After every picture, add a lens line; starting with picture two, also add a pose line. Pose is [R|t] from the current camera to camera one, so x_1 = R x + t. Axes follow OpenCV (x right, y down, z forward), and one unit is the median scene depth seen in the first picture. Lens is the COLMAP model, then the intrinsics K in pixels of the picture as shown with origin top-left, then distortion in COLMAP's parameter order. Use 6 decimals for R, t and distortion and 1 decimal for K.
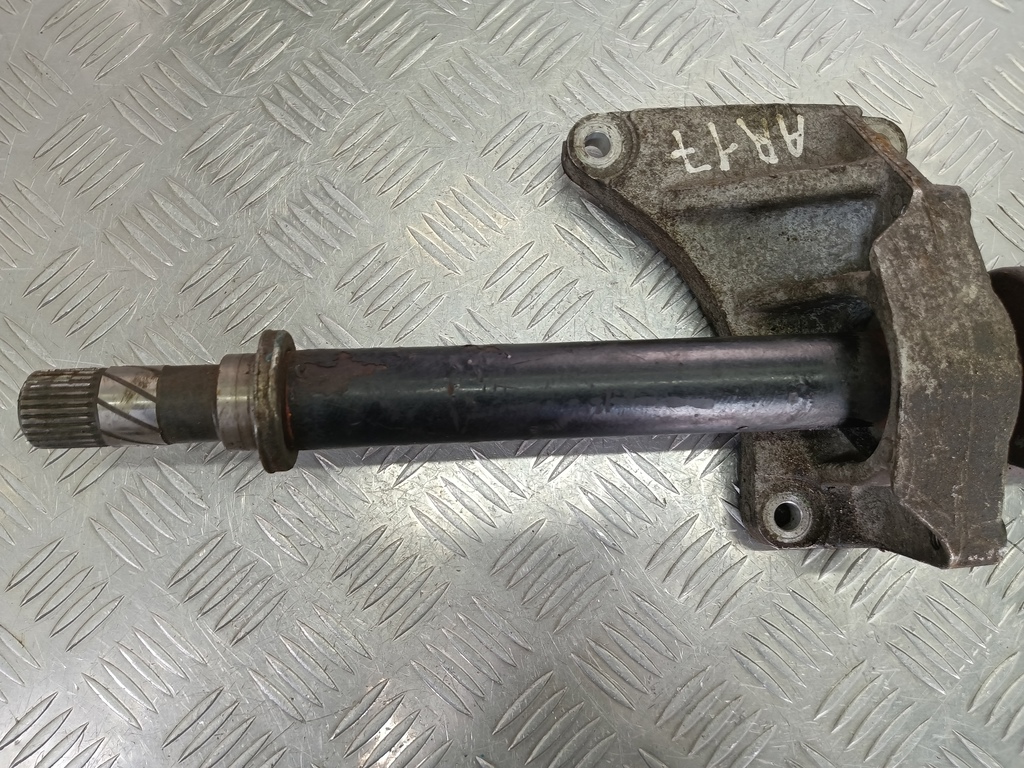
lens RADIAL K [[875.5, 0, 516.2], [0, 875.5, 389.9], [0, 0, 1]] dist [0.012326, -0.046701]
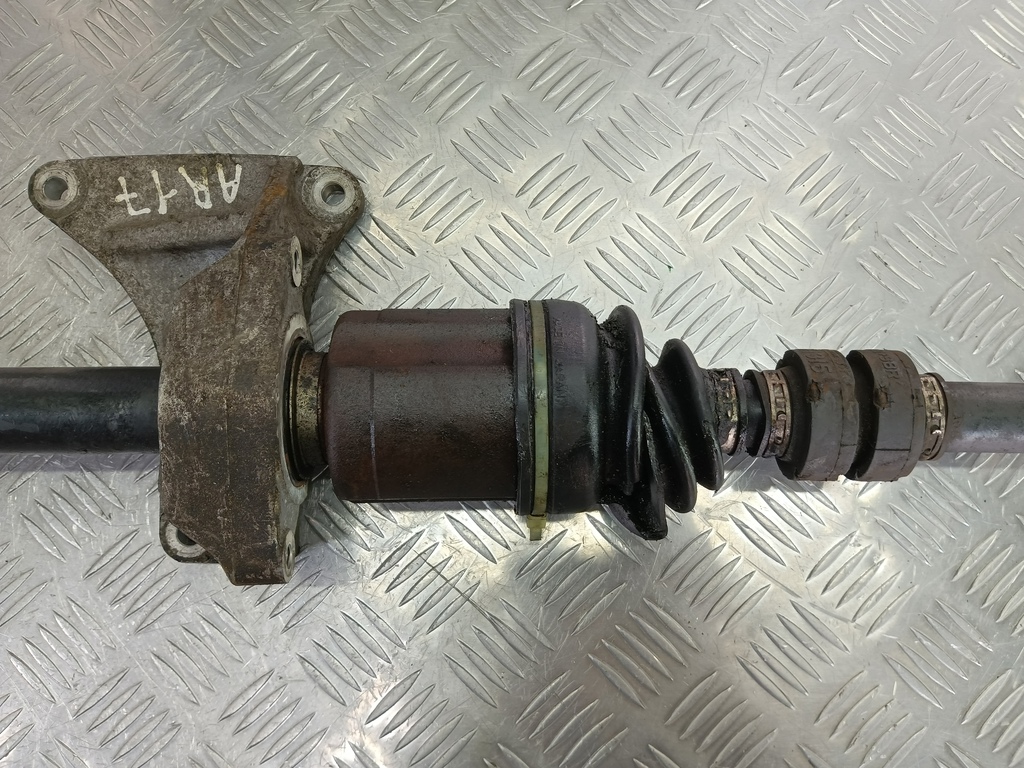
lens RADIAL K [[875.5, 0, 505.3], [0, 875.5, 381.0], [0, 0, 1]] dist [0.012326, -0.046701]
pose [[0.998666, 0.029117, -0.042644, 0.718320], [-0.030081, 0.999302, -0.022140, -0.030409], [0.041970, 0.023393, 0.998845, -0.070899]]
